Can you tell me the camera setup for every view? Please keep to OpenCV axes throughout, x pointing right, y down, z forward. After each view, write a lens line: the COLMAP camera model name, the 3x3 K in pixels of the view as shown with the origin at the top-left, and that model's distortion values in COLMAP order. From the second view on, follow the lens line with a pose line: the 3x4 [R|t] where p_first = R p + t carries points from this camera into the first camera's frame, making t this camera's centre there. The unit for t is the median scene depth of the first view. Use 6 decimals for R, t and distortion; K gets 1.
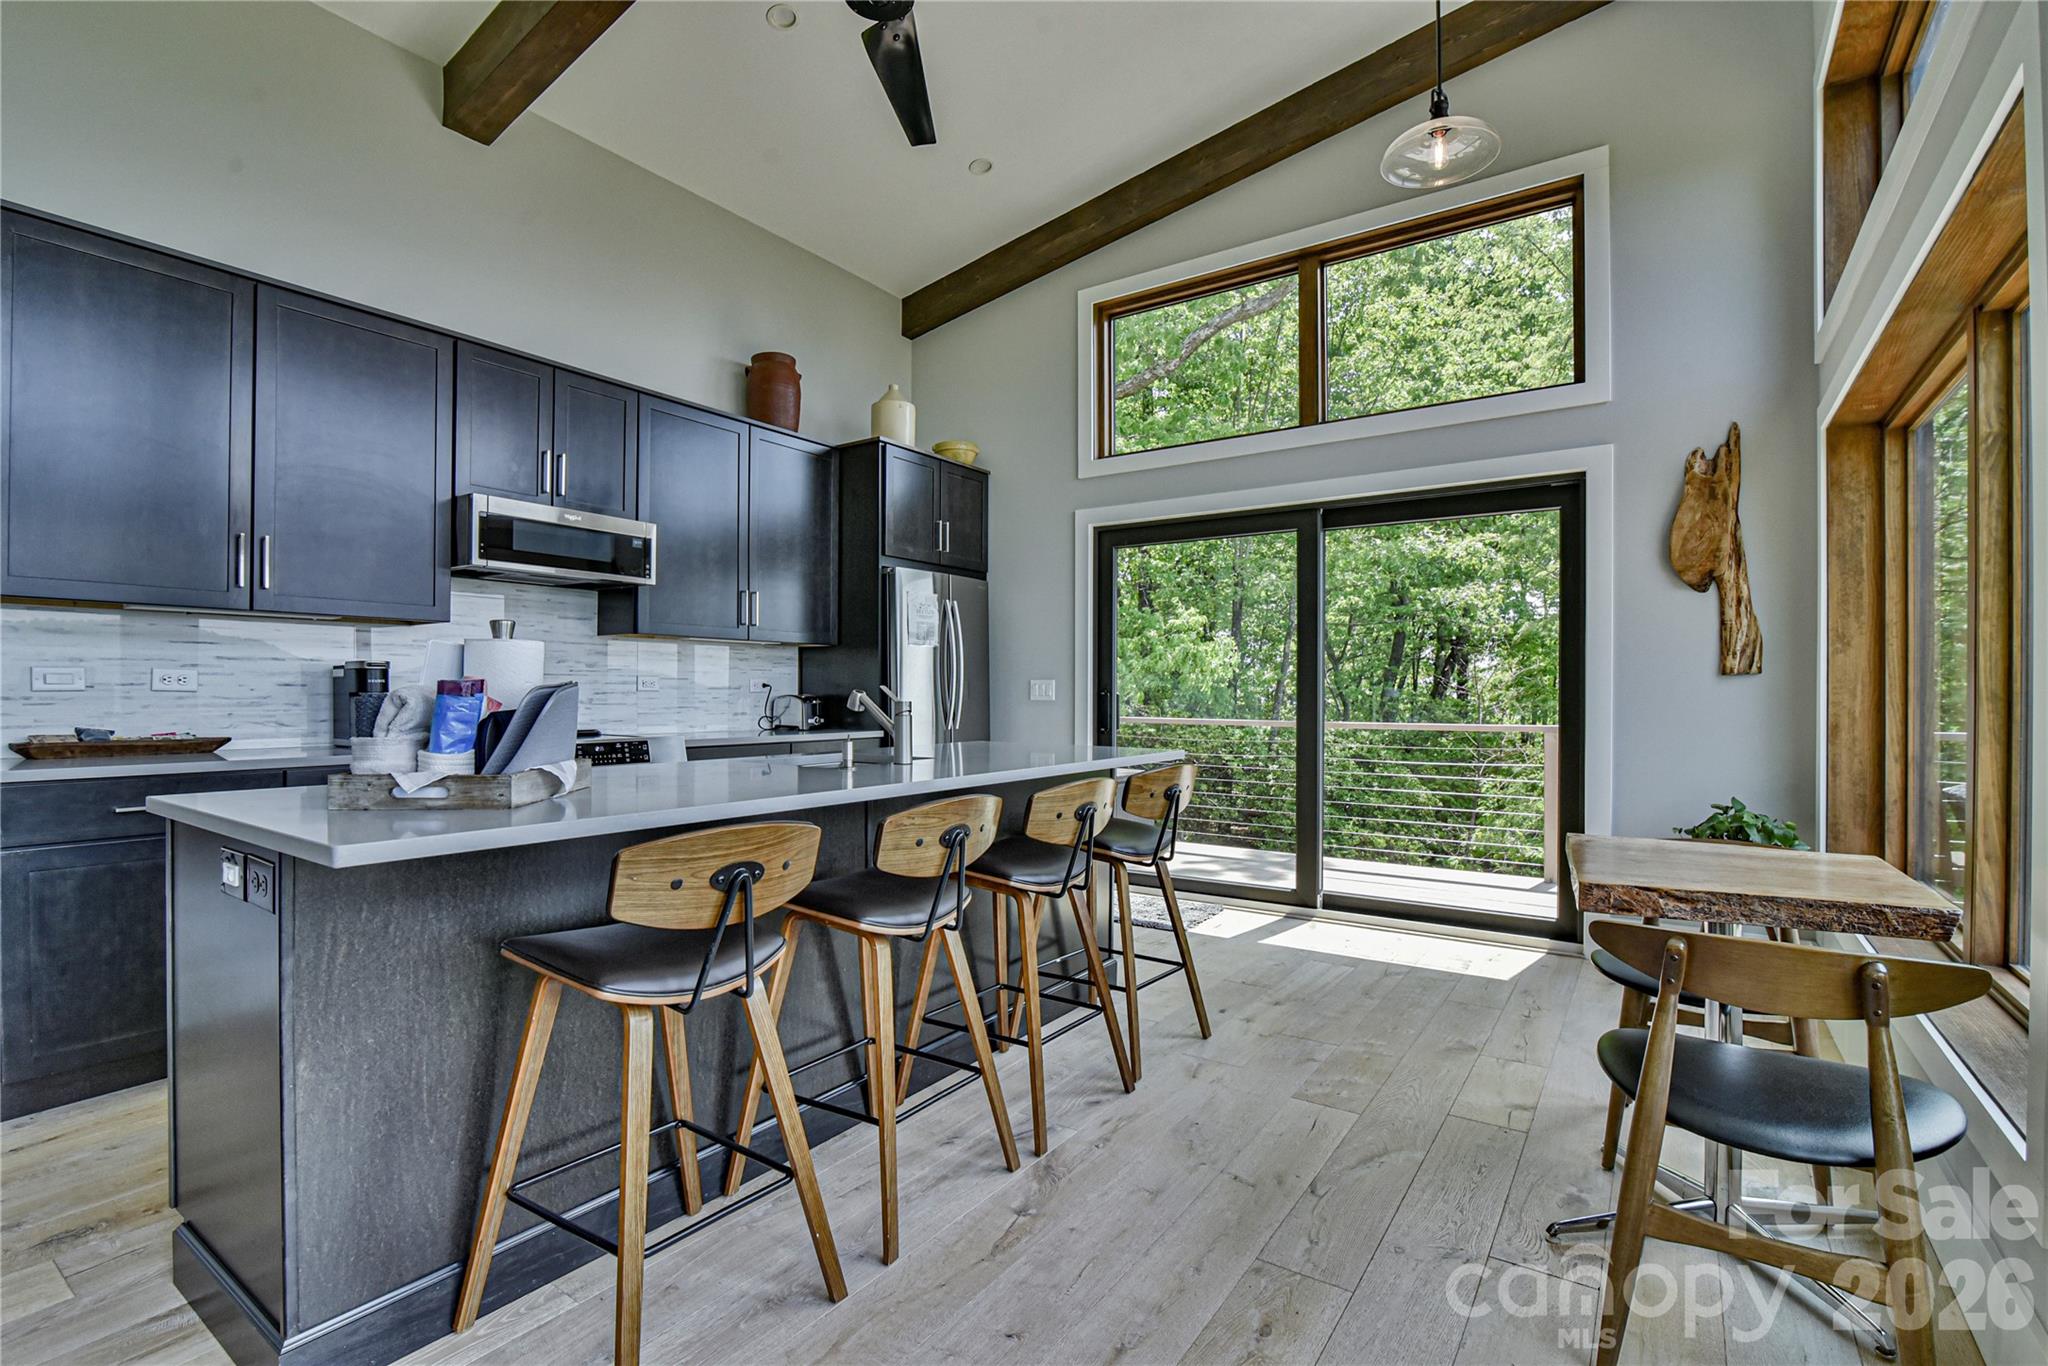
lens RADIAL K [[972.0, 0, 985.5], [0, 972.0, 685.4], [0, 0, 1]] dist [-0.009088, 0.000415]
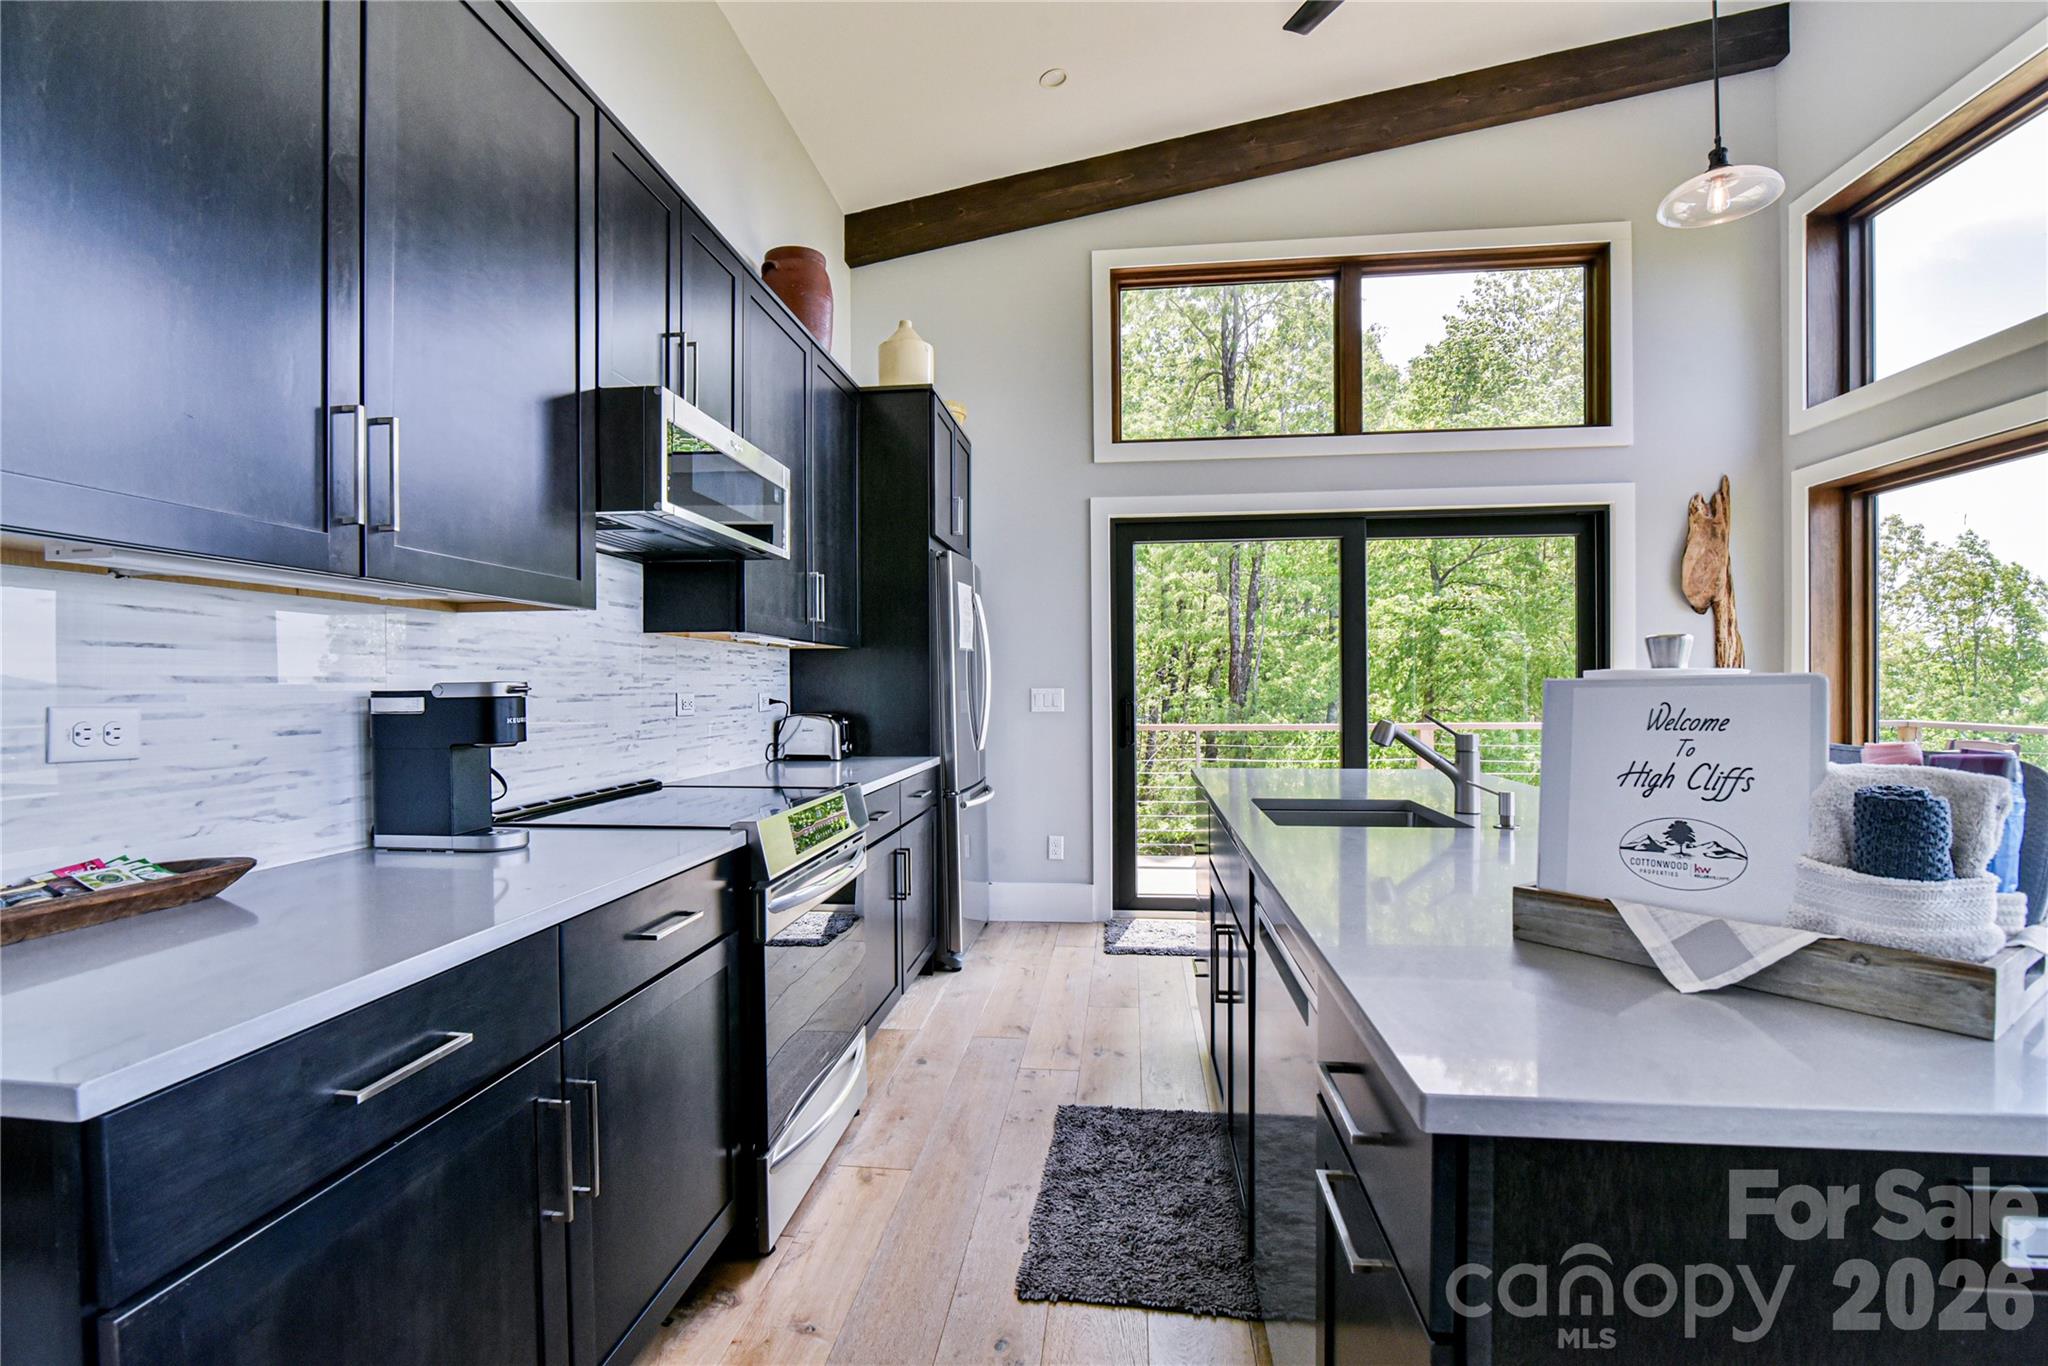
lens RADIAL K [[972.0, 0, 985.5], [0, 972.0, 685.4], [0, 0, 1]] dist [-0.009088, 0.000415]
pose [[0.870287, -0.010163, 0.492440, -0.553405], [0.005688, 0.999928, 0.010585, -0.022722], [-0.492512, -0.006411, 0.870282, 0.347412]]
